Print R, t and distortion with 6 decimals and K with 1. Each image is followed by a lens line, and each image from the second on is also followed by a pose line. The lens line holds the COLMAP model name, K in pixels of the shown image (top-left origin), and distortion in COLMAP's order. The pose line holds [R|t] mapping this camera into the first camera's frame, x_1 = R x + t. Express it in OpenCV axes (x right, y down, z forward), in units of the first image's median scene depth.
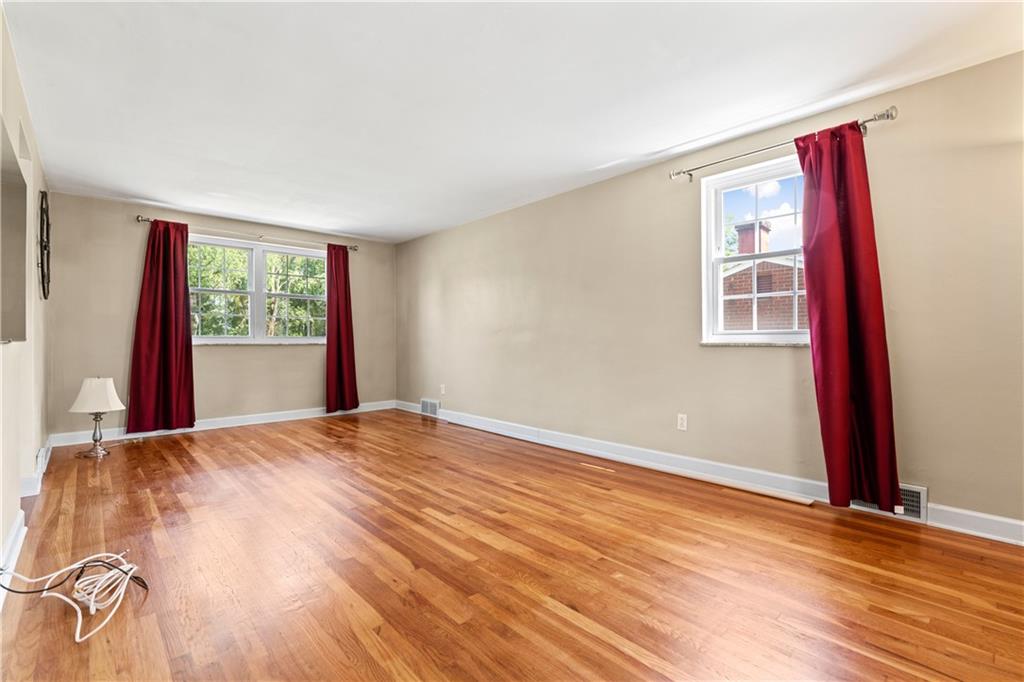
lens RADIAL K [[461.9, 0, 509.7], [0, 461.9, 335.9], [0, 0, 1]] dist [-0.000906, -0.000239]
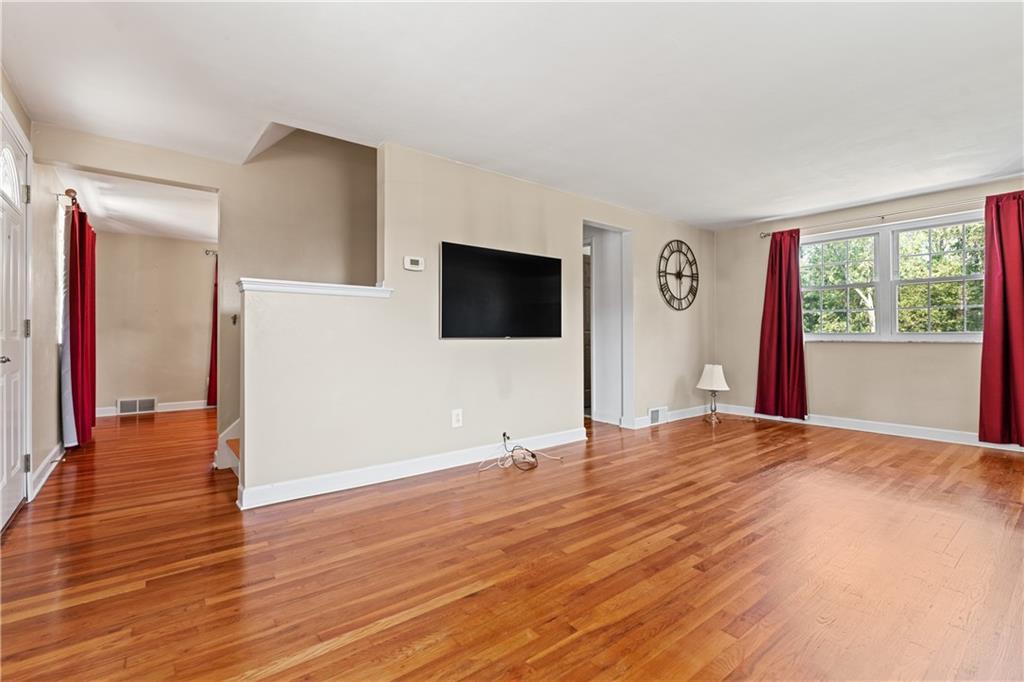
lens RADIAL K [[461.9, 0, 509.7], [0, 461.9, 335.9], [0, 0, 1]] dist [-0.000906, -0.000239]
pose [[-0.075569, -0.000558, -0.997140, 0.753910], [0.009156, 0.999957, -0.001254, 0.002982], [0.997099, -0.009225, -0.075561, 0.753122]]
